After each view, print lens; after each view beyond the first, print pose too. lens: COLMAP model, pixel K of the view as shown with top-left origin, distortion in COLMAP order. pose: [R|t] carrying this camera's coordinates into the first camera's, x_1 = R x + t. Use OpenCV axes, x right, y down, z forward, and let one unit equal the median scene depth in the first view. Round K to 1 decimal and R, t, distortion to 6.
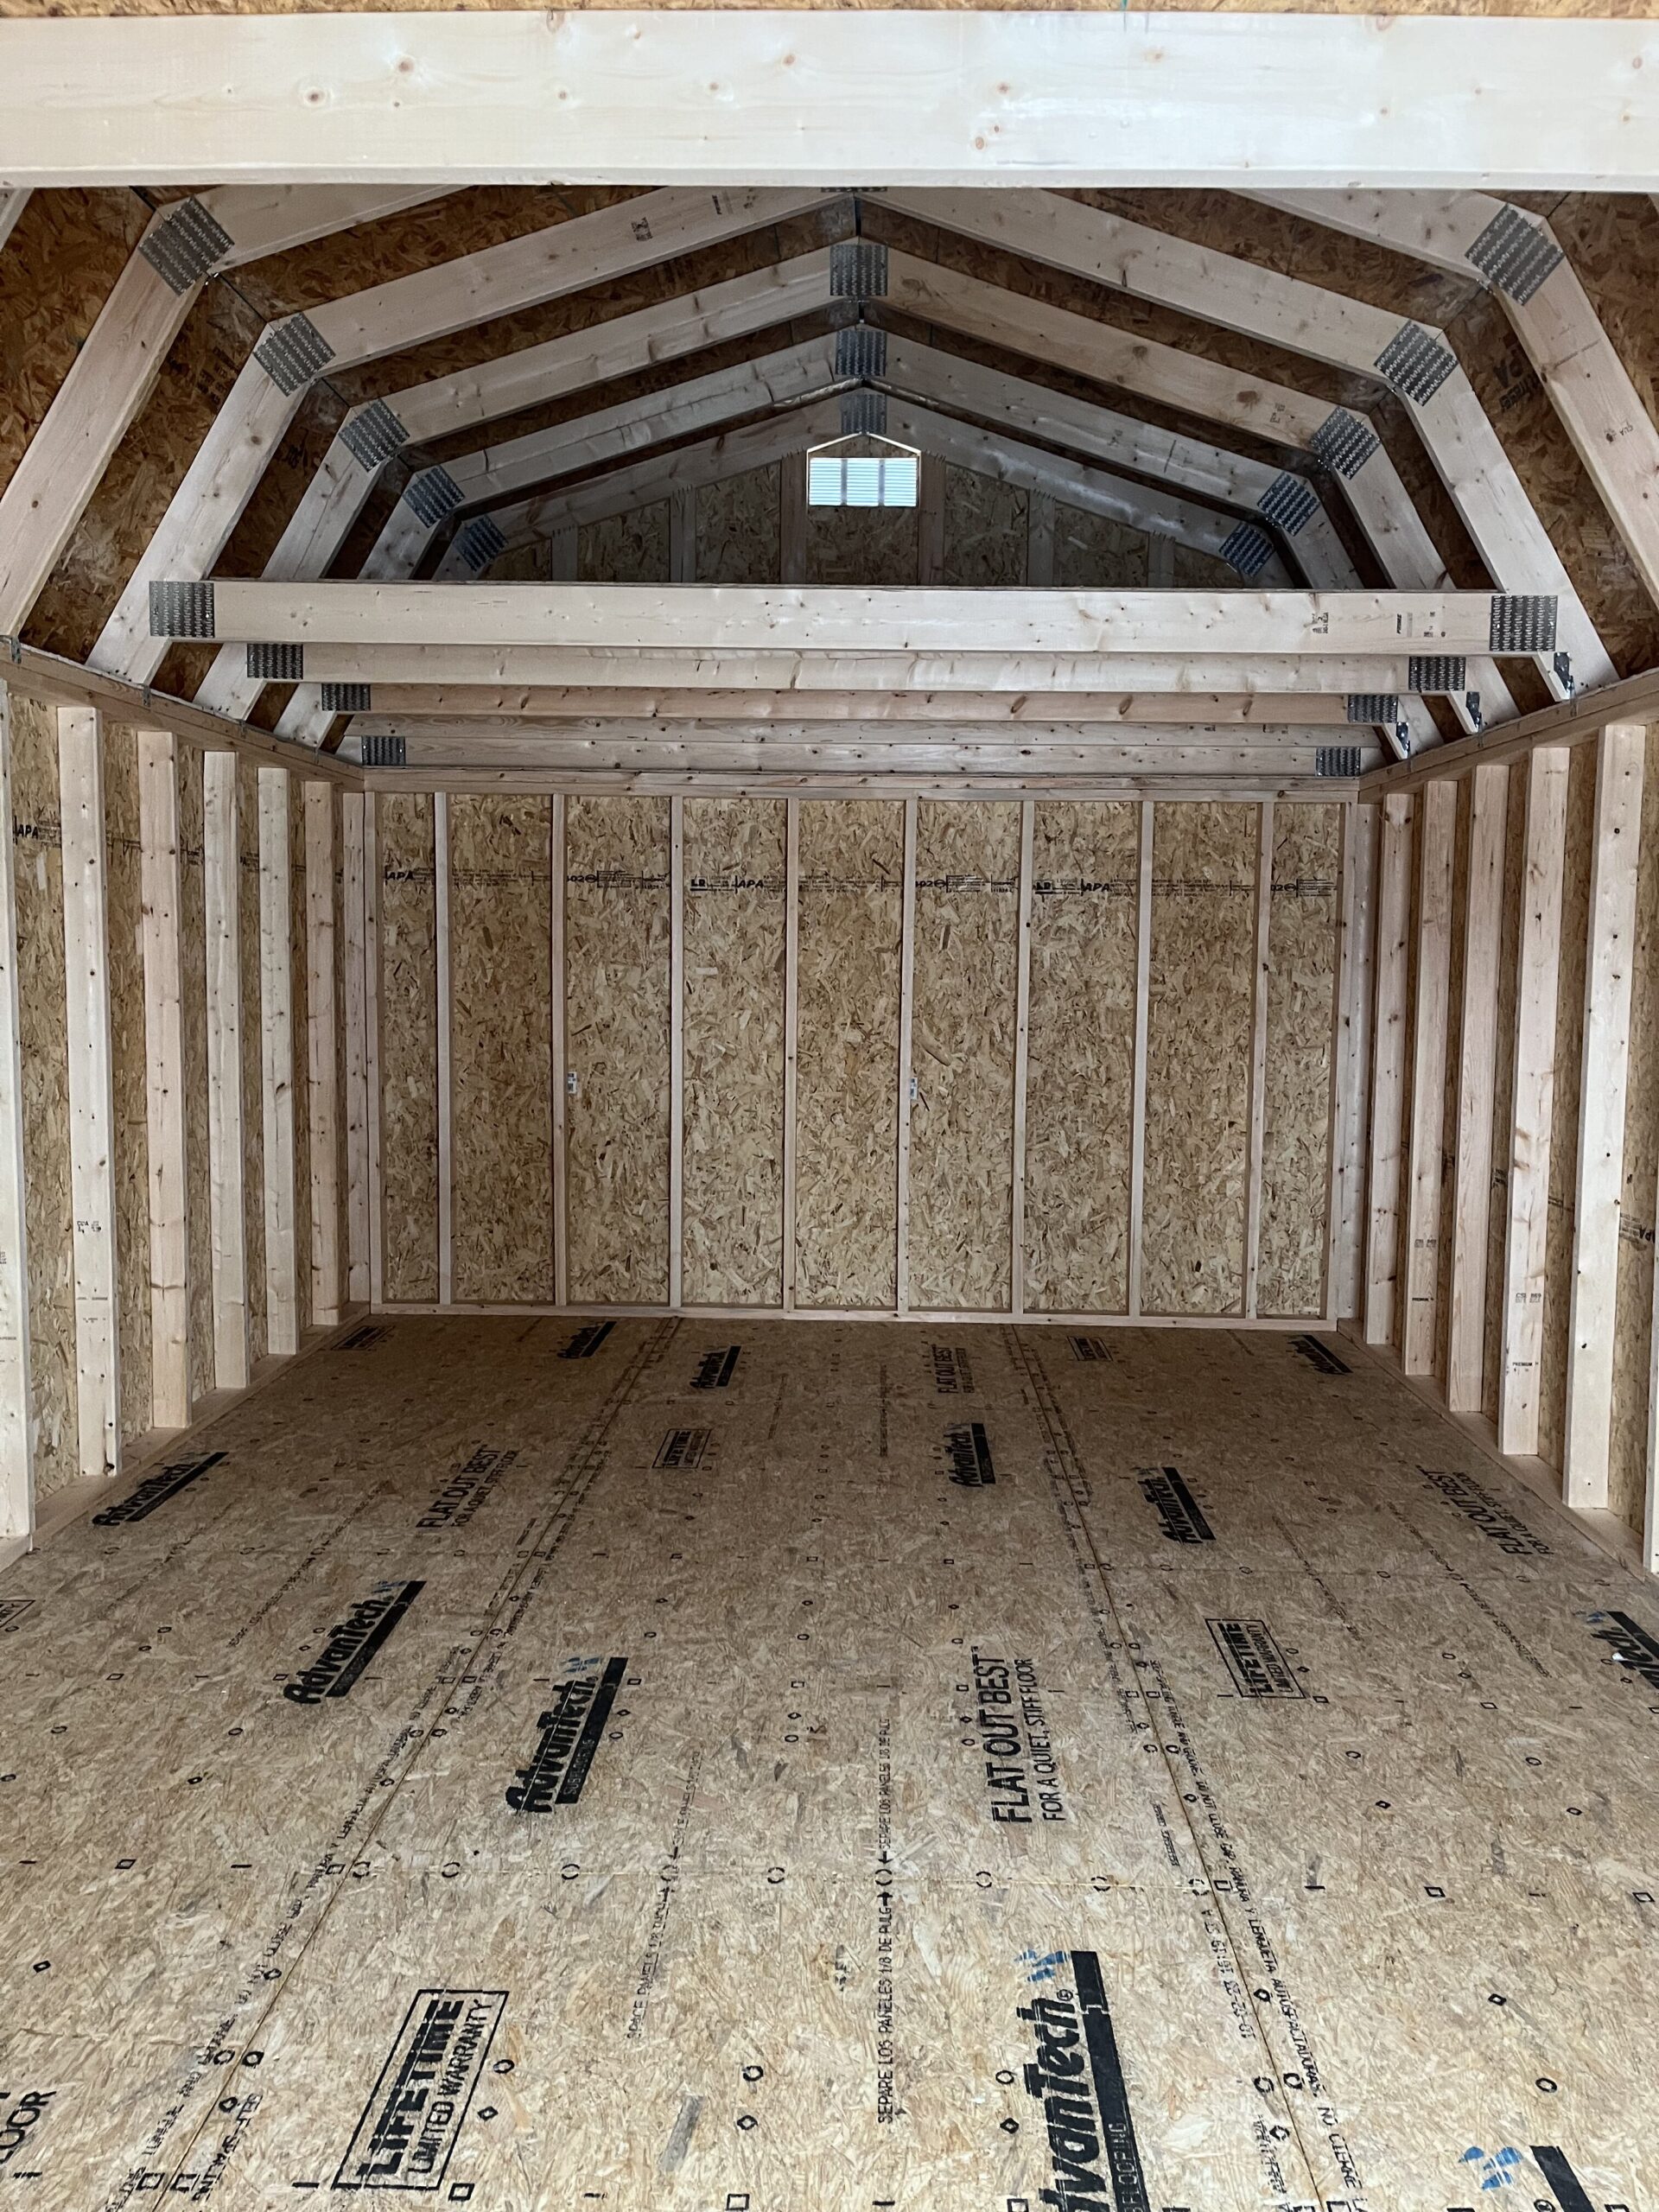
lens RADIAL K [[1676.0, 0, 830.4], [0, 1676.0, 1105.1], [0, 0, 1]] dist [0.010439, 0.000738]
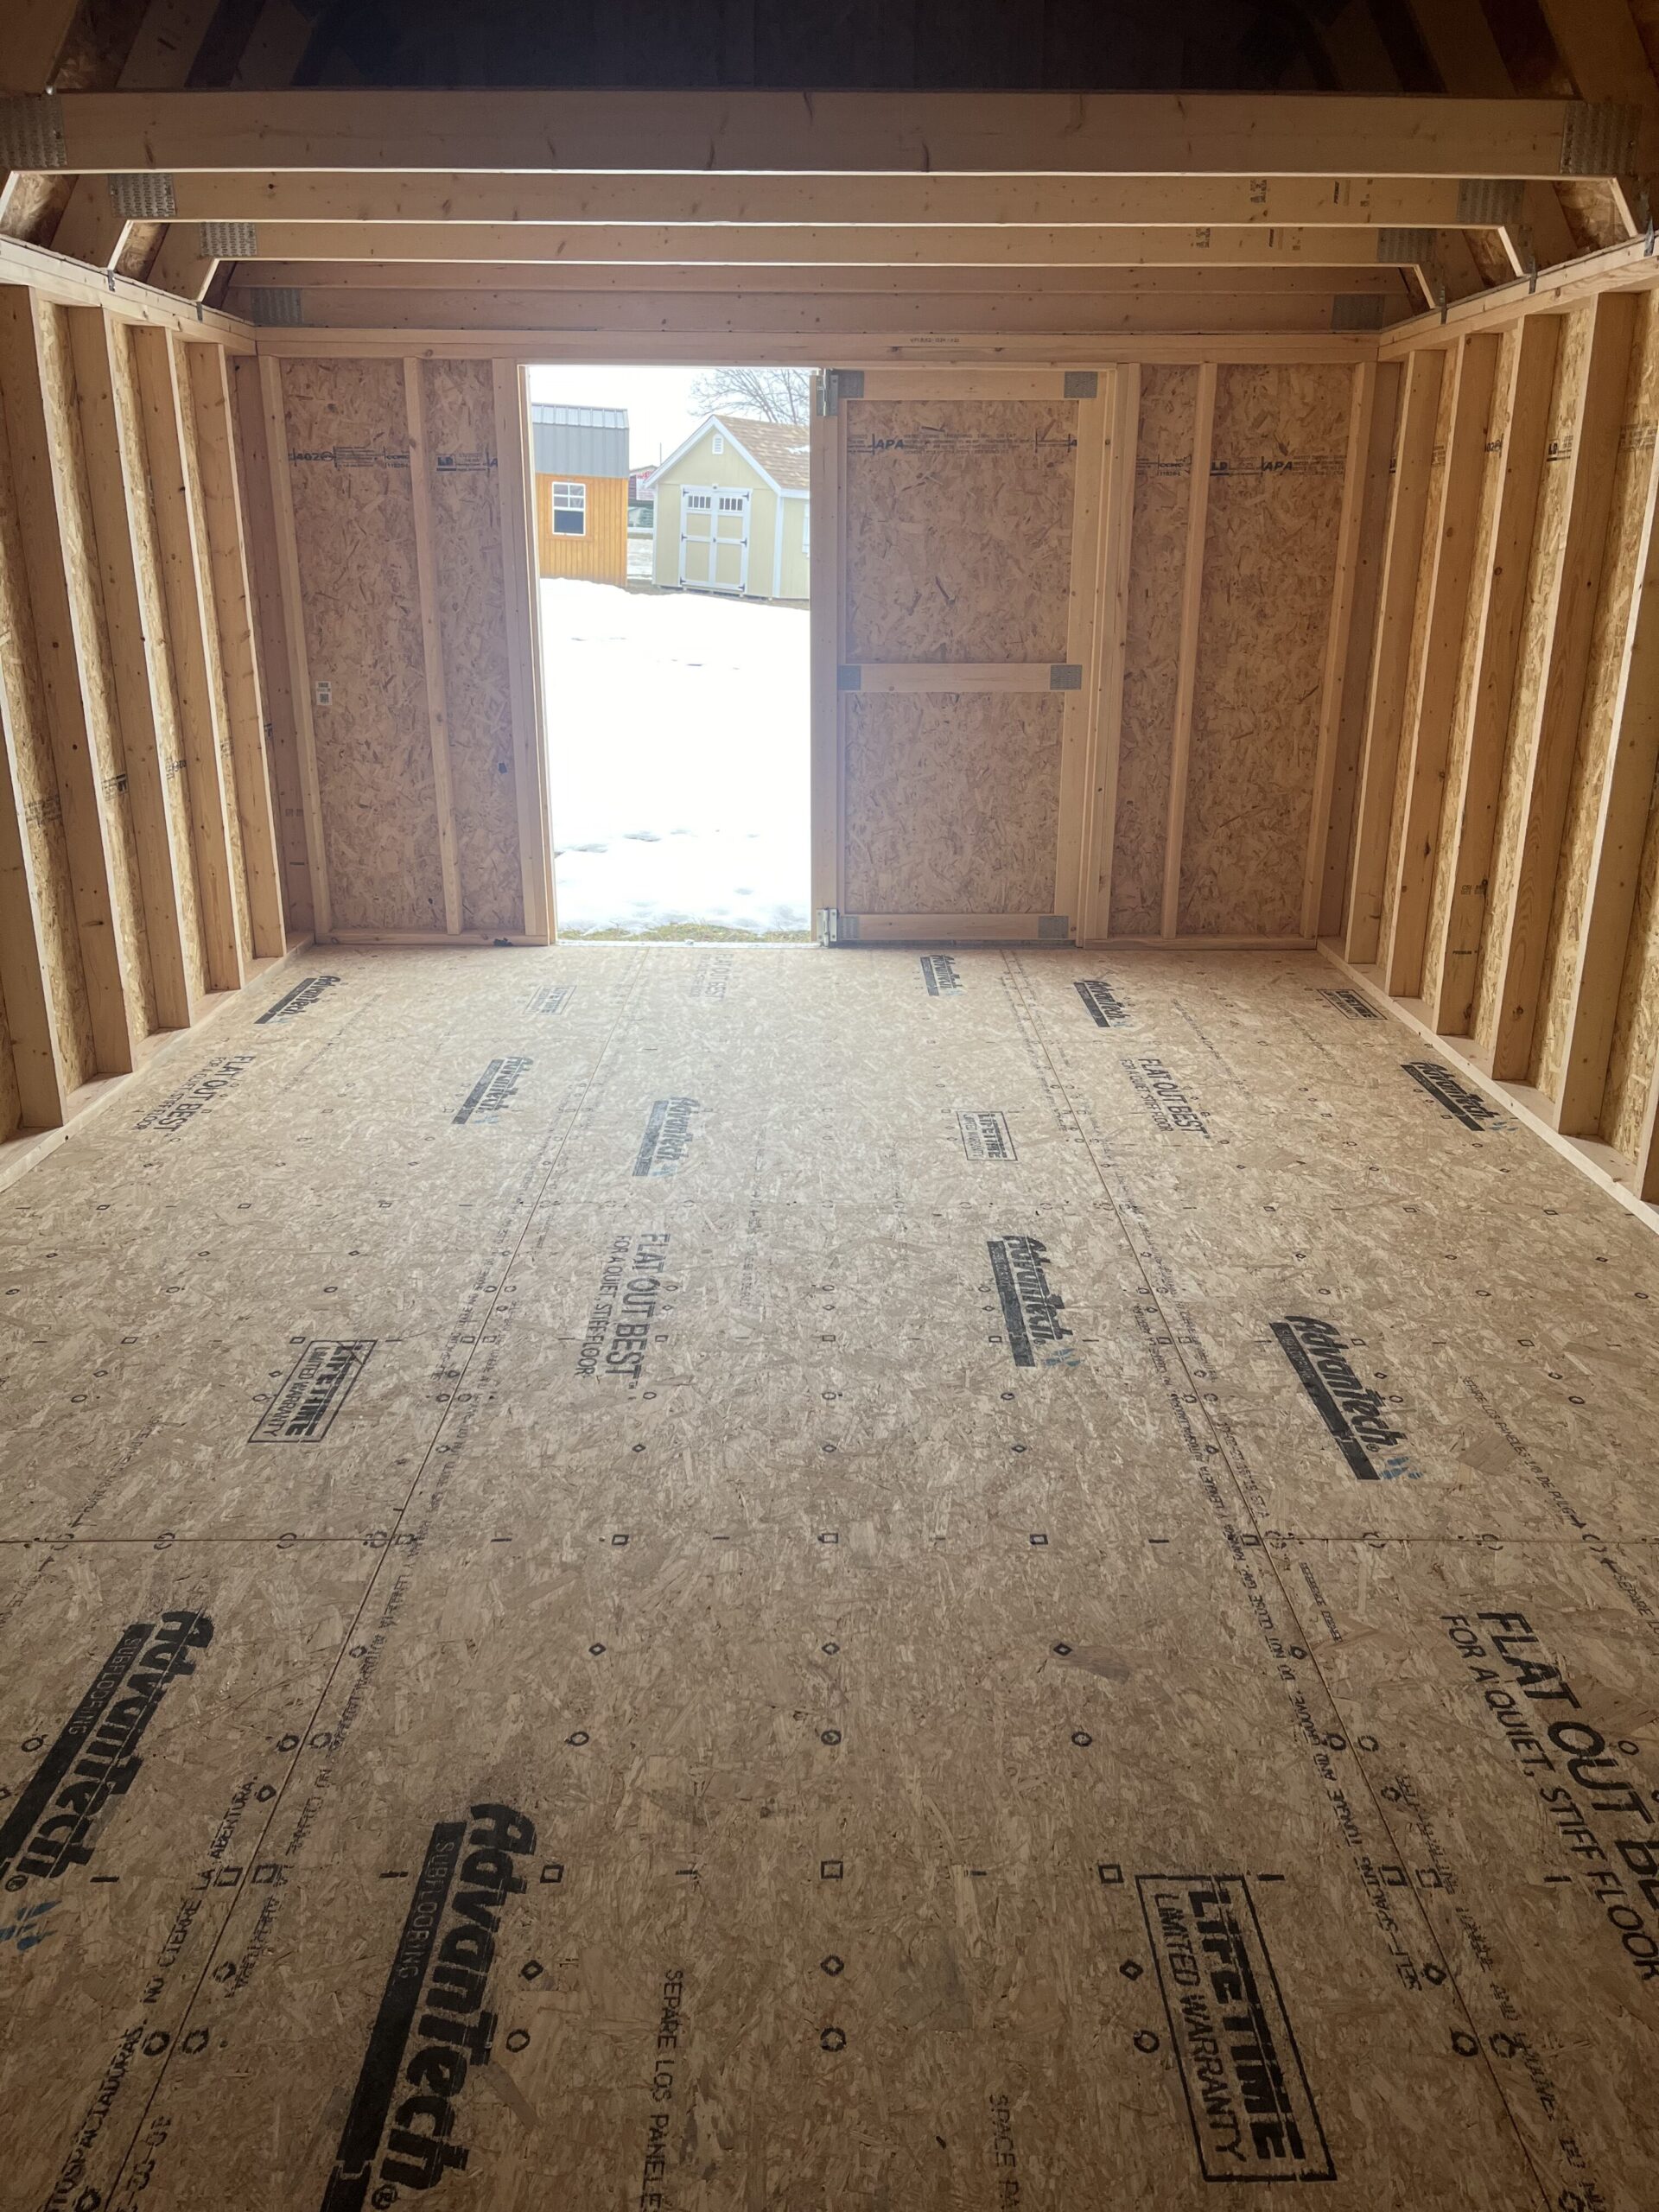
lens RADIAL K [[1676.0, 0, 830.9], [0, 1676.0, 1106.1], [0, 0, 1]] dist [0.010439, 0.000738]
pose [[-0.999266, -0.005142, -0.037972, 0.015336], [-0.020033, 0.914843, 0.403313, -0.153056], [0.032665, 0.403777, -0.914274, 1.609817]]
